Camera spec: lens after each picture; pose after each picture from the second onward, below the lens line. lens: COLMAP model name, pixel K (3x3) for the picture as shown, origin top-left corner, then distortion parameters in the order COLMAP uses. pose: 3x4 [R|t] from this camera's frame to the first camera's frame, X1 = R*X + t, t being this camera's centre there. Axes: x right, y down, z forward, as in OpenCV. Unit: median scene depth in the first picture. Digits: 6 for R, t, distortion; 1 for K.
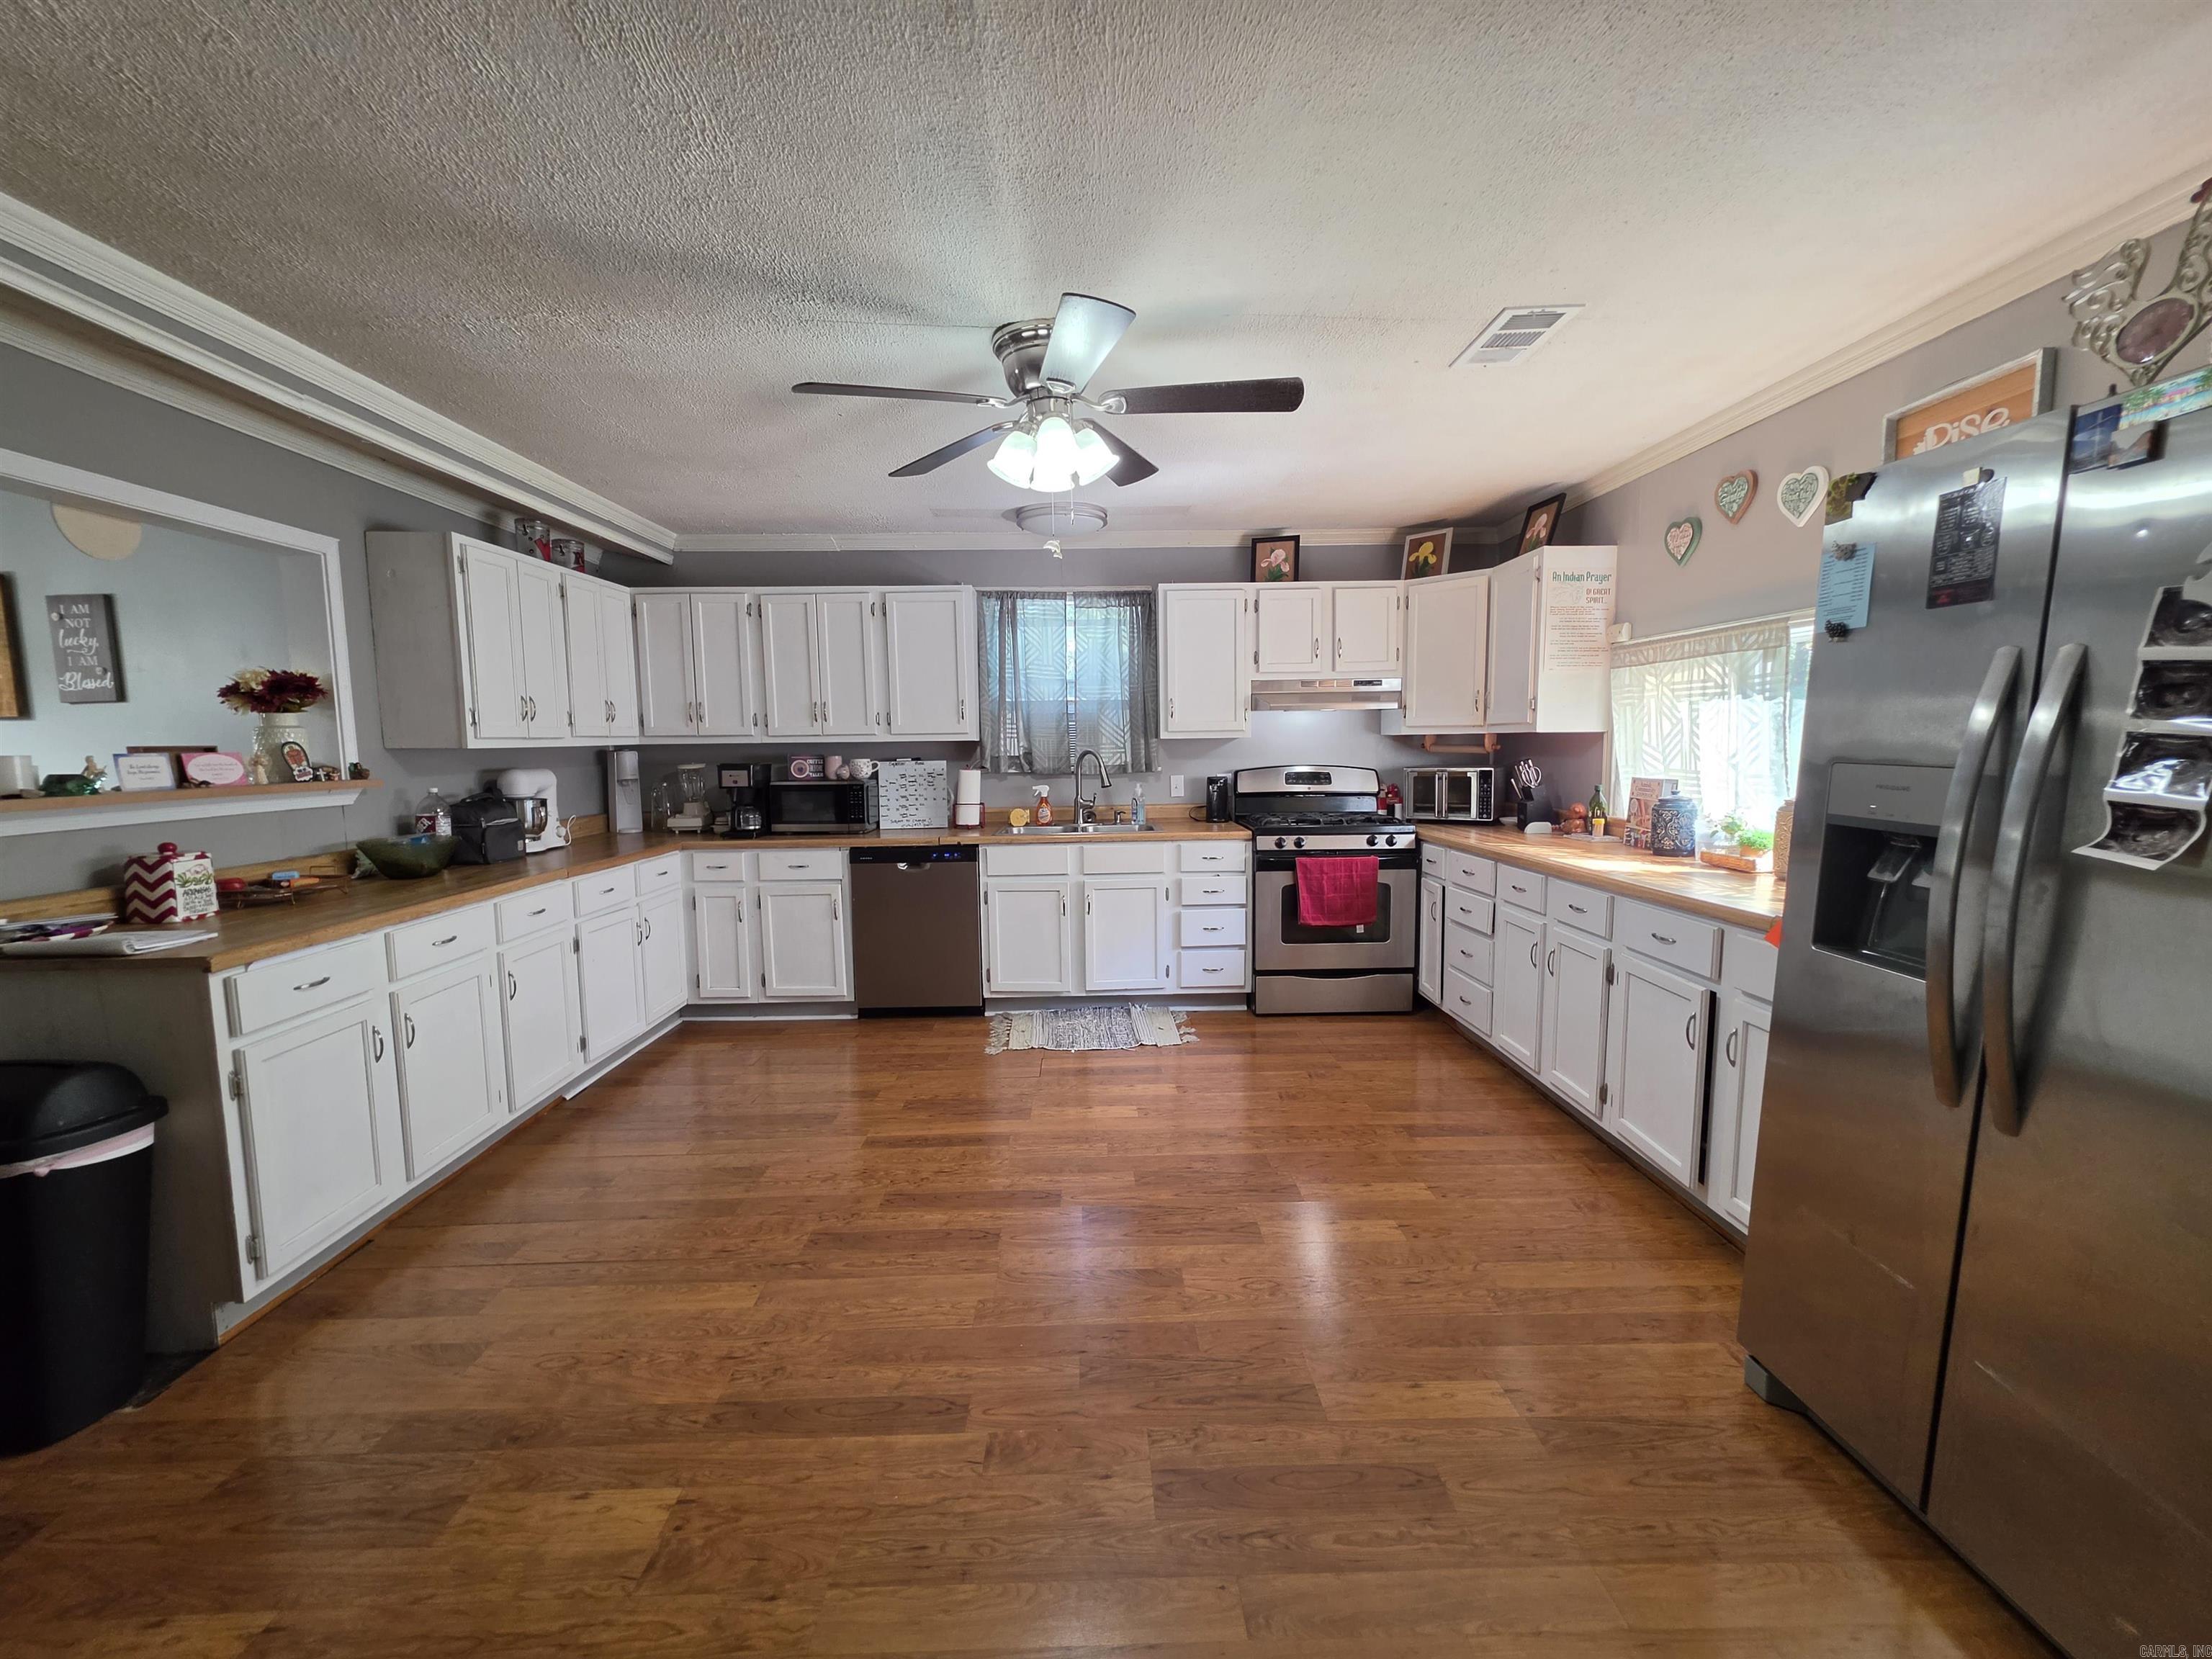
lens RADIAL K [[888.2, 0, 1099.1], [0, 888.2, 834.2], [0, 0, 1]] dist [-0.001088, 0.000428]
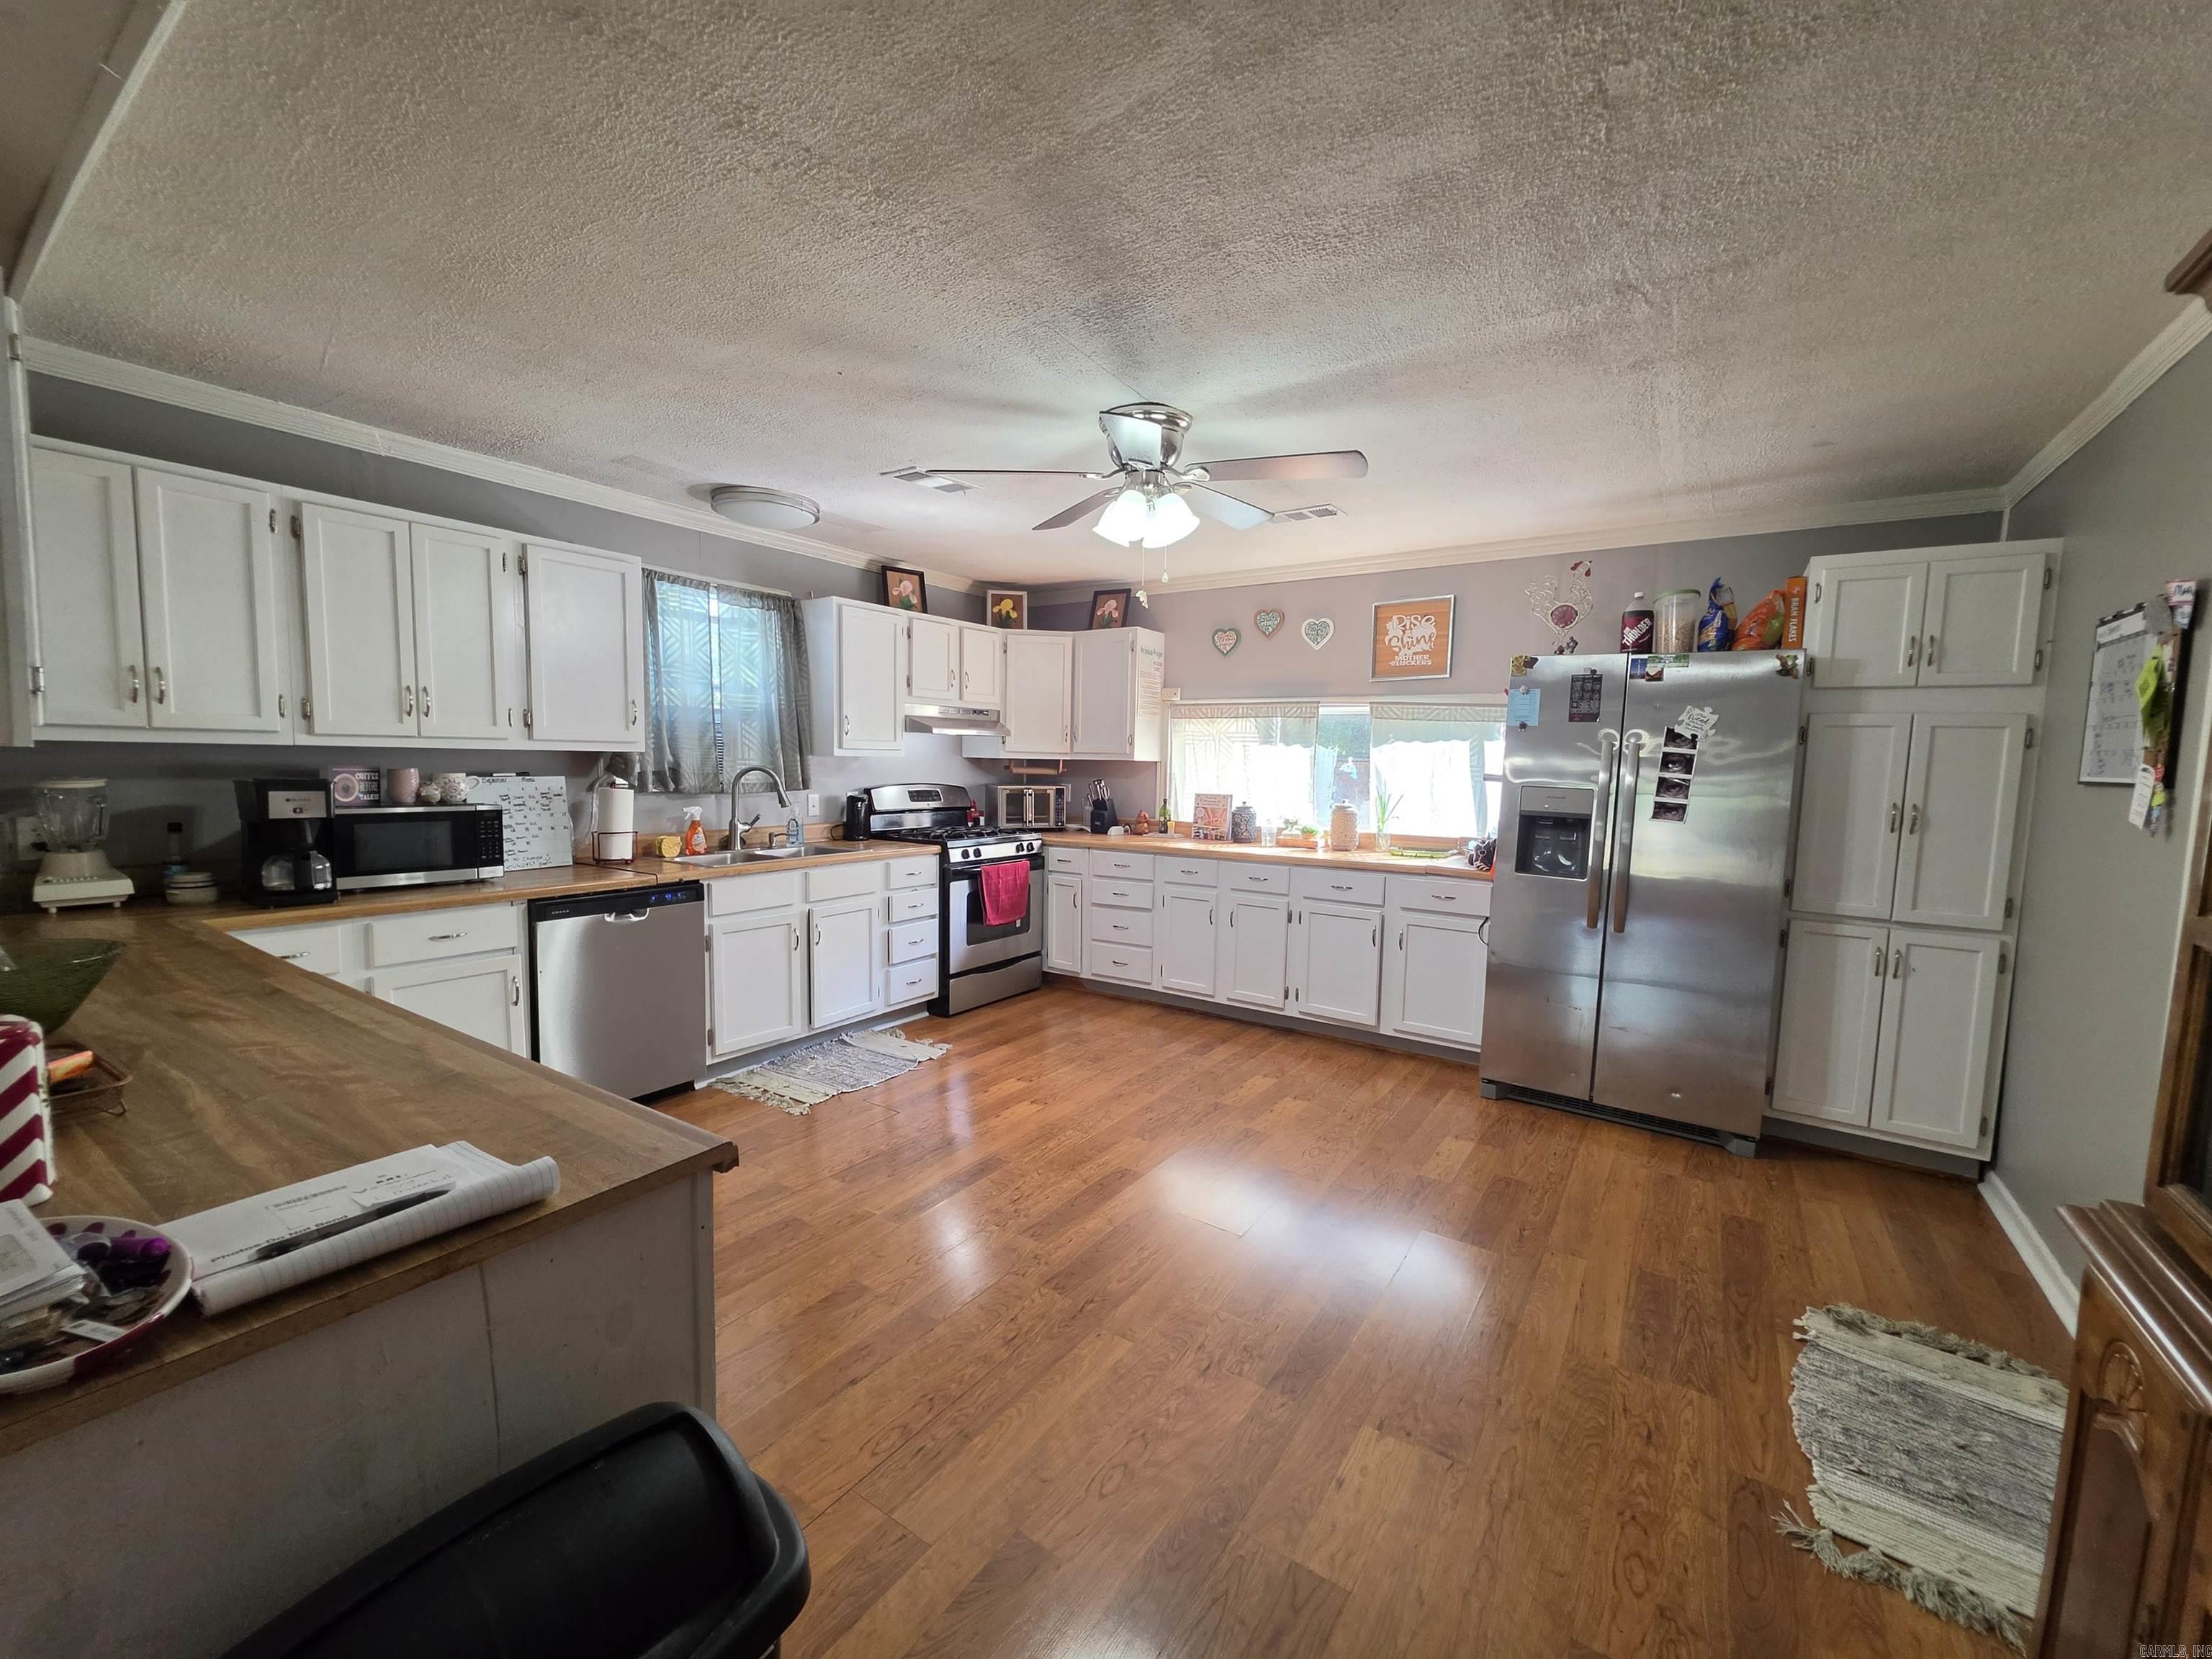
lens RADIAL K [[888.2, 0, 1101.1], [0, 888.2, 835.2], [0, 0, 1]] dist [-0.001088, 0.000428]
pose [[0.581236, -0.044966, 0.812491, -0.569886], [0.057394, 0.998251, 0.014188, -0.019251], [-0.811708, 0.038386, 0.582801, 0.213019]]
